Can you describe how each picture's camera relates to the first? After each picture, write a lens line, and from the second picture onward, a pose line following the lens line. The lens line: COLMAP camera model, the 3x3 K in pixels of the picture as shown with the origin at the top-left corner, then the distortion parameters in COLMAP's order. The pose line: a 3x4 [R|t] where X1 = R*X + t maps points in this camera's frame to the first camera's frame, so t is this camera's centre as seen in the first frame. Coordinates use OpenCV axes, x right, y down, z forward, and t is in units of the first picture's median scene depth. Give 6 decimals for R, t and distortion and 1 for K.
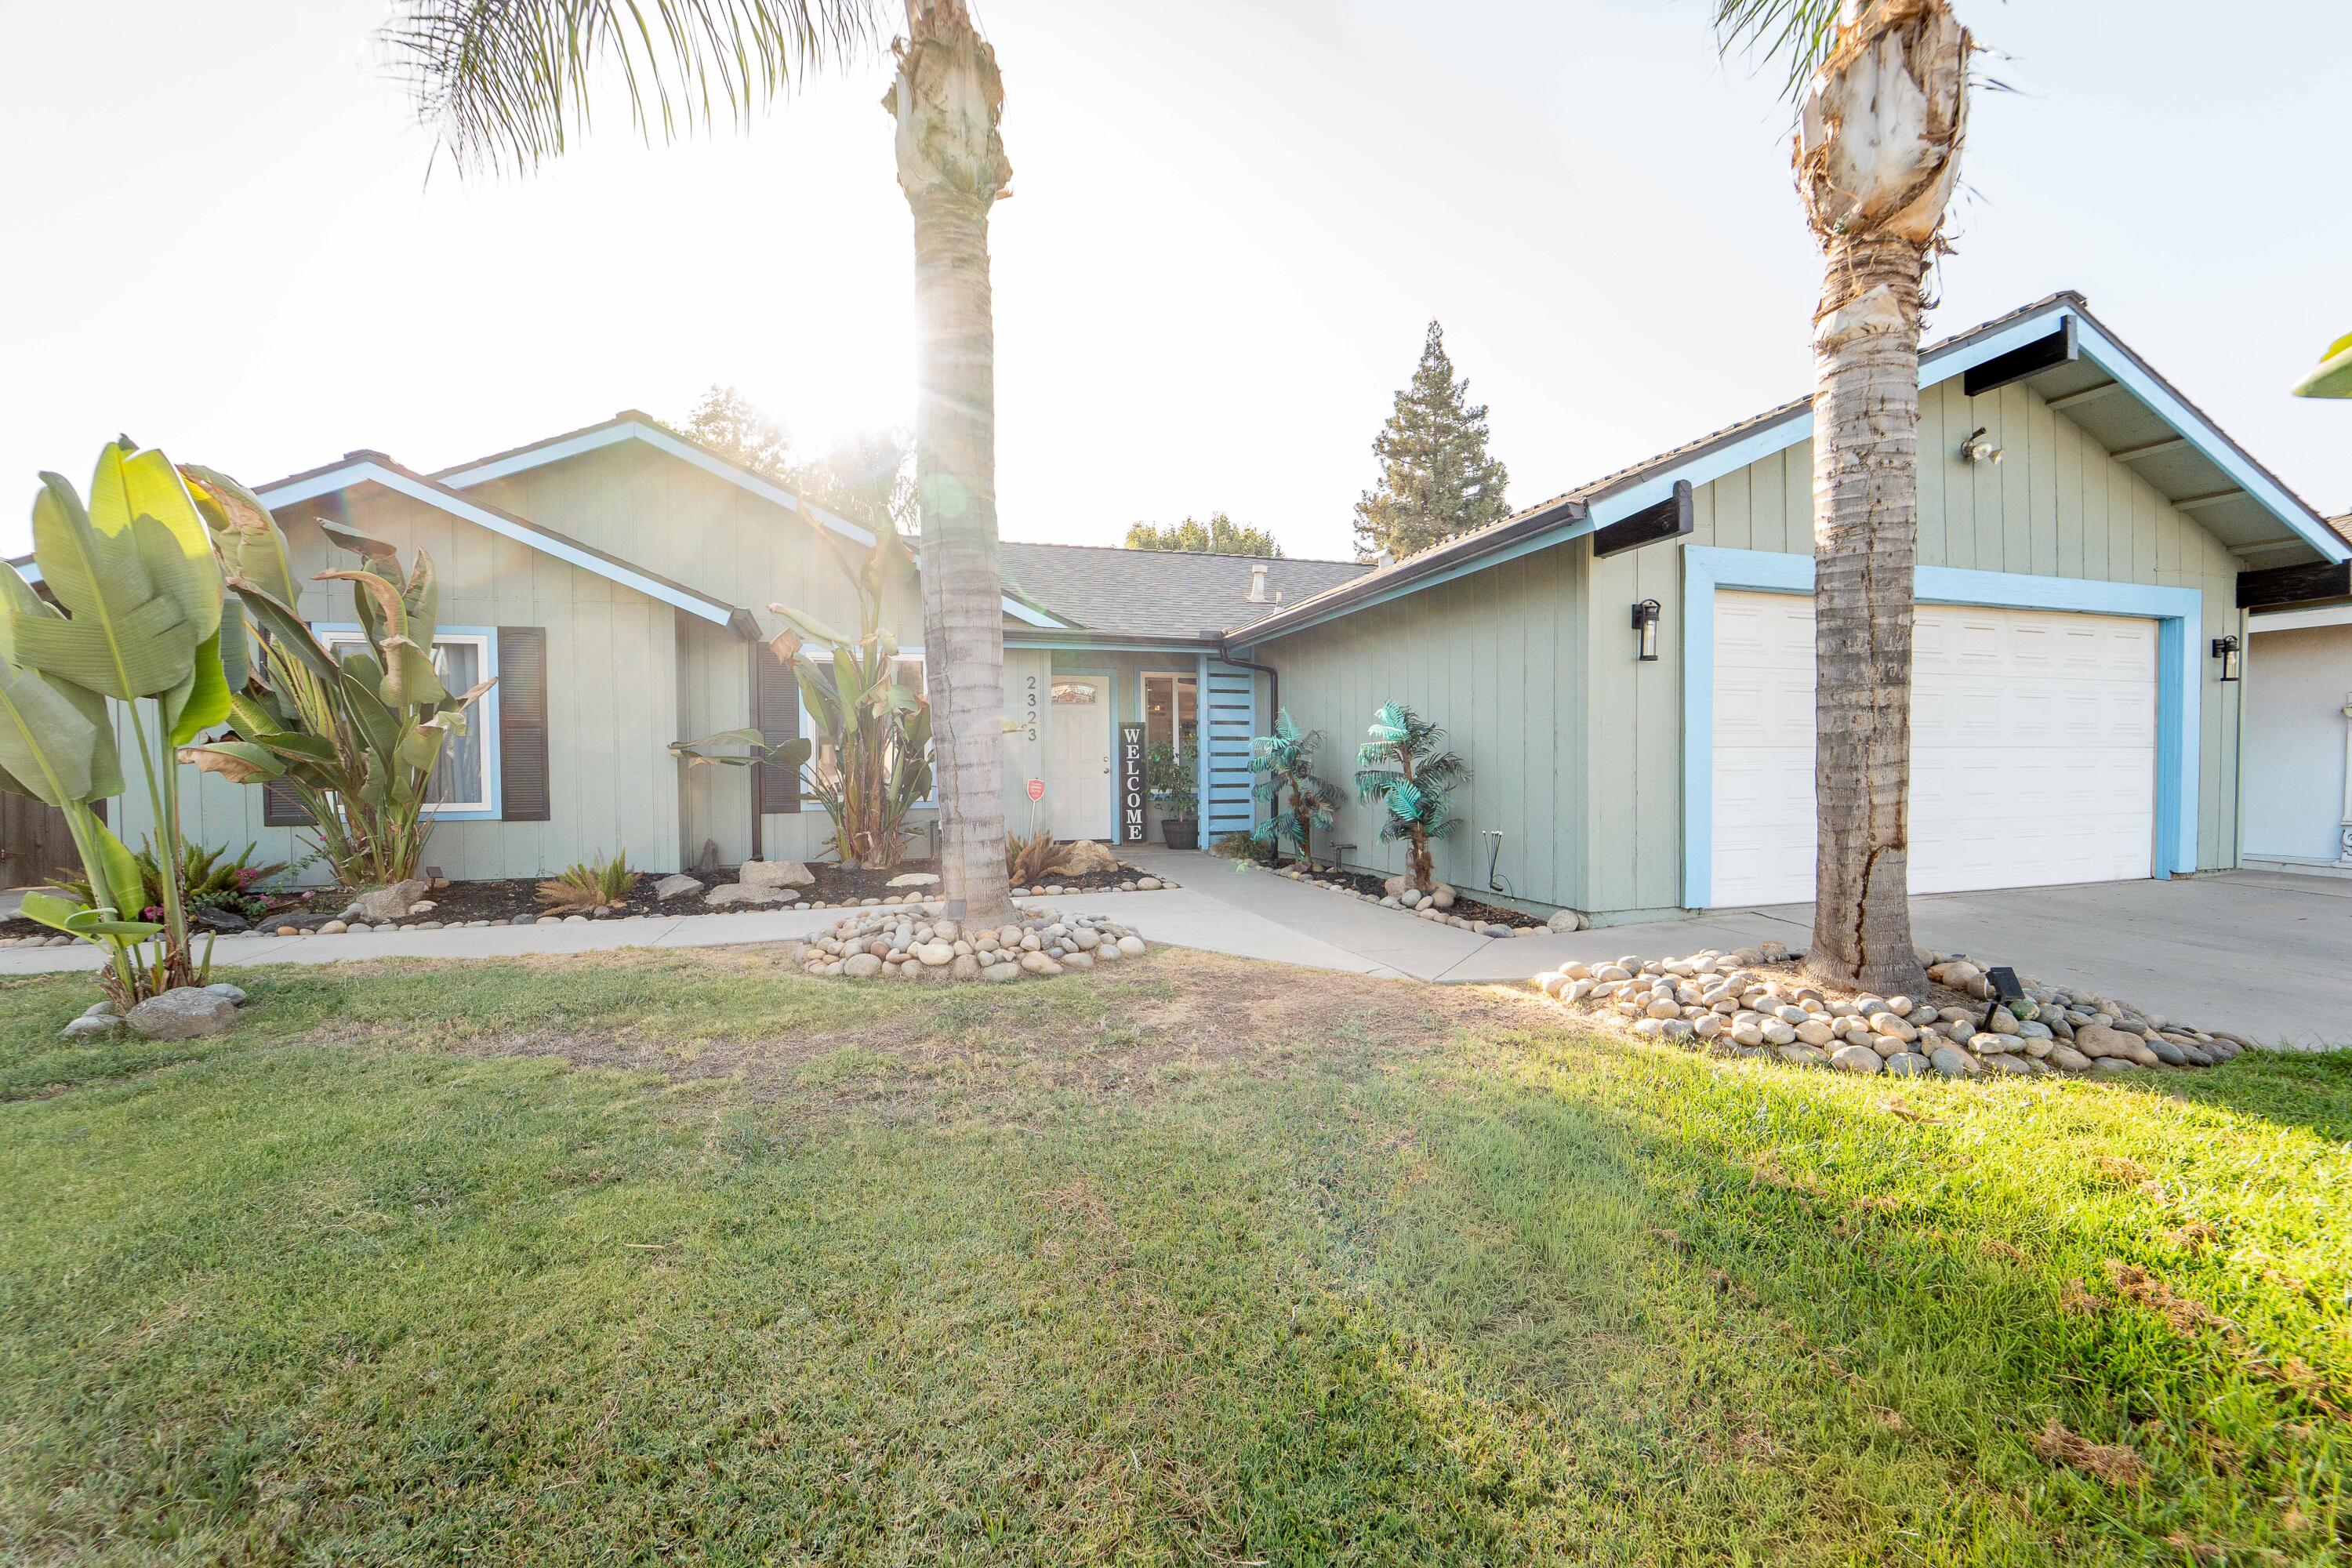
lens RADIAL K [[999.8, 0, 1168.0], [0, 999.8, 791.1], [0, 0, 1]] dist [-0.000250, -0.000146]
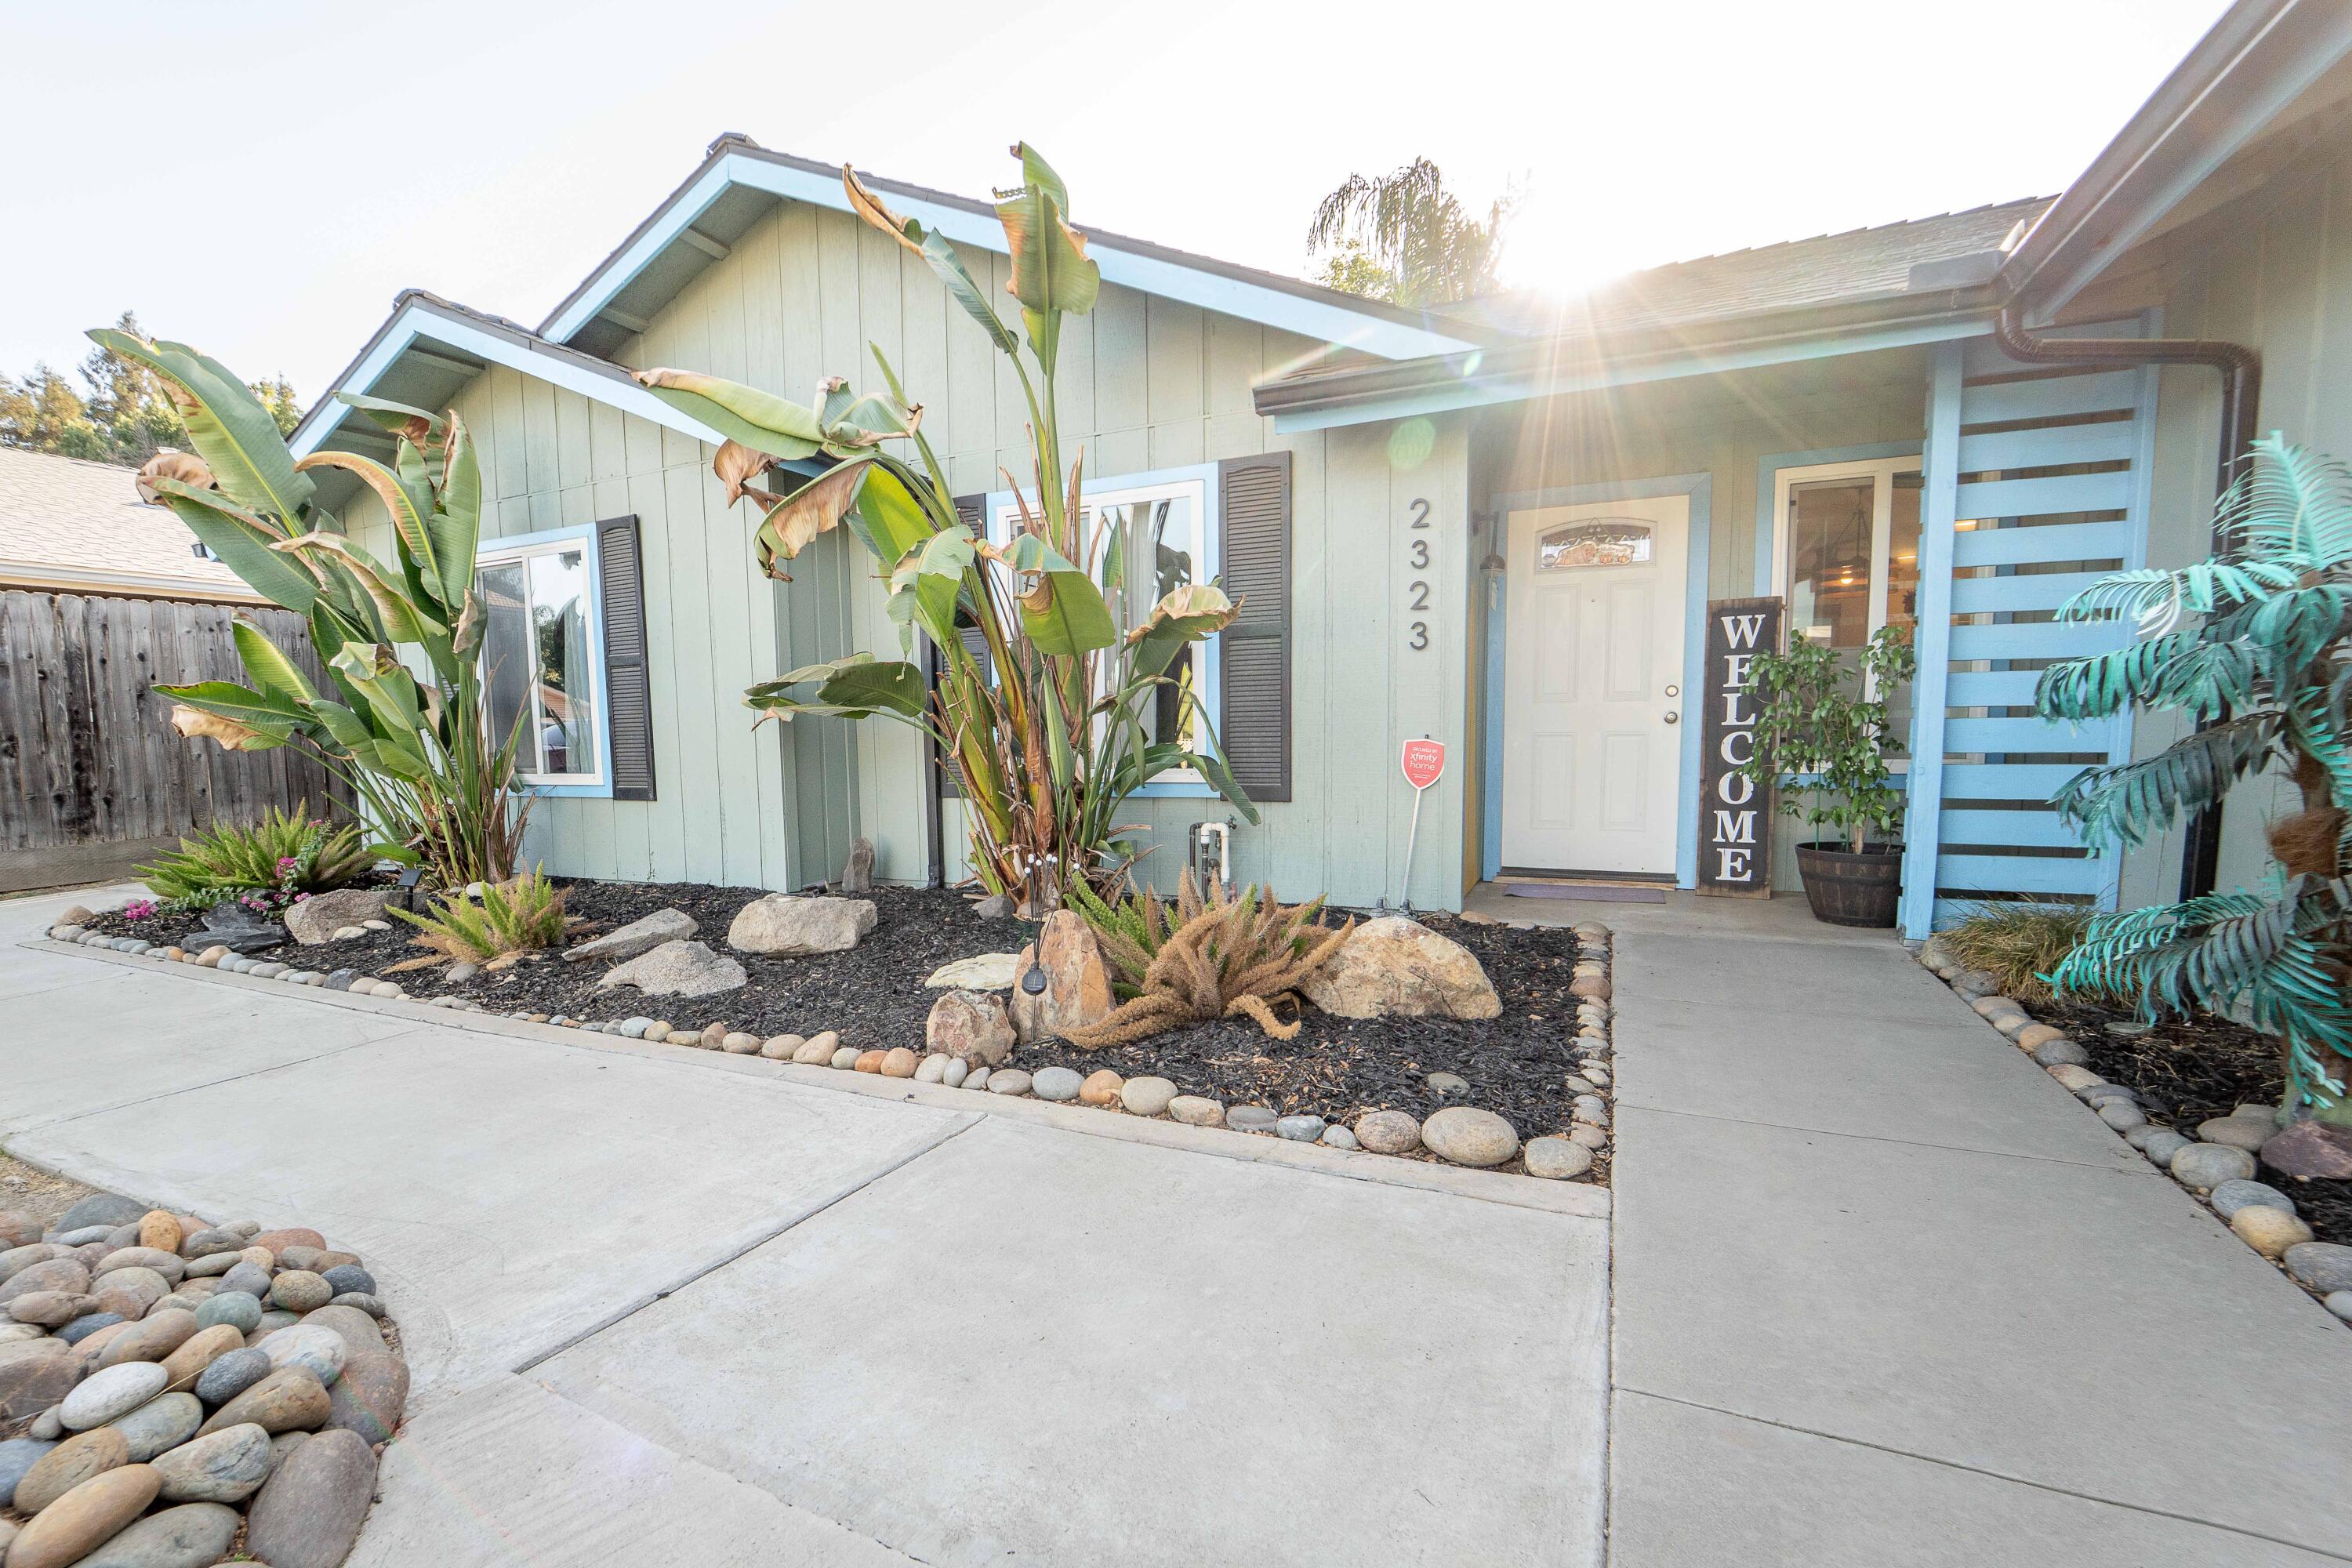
lens RADIAL K [[1024.1, 0, 1108.8], [0, 1024.1, 835.0], [0, 0, 1]] dist [-0.015915, -0.000427]
pose [[0.729964, 0.063664, -0.680514, 0.088640], [-0.001793, 0.995827, 0.091239, -0.012953], [0.683483, -0.065381, 0.727032, 0.693062]]
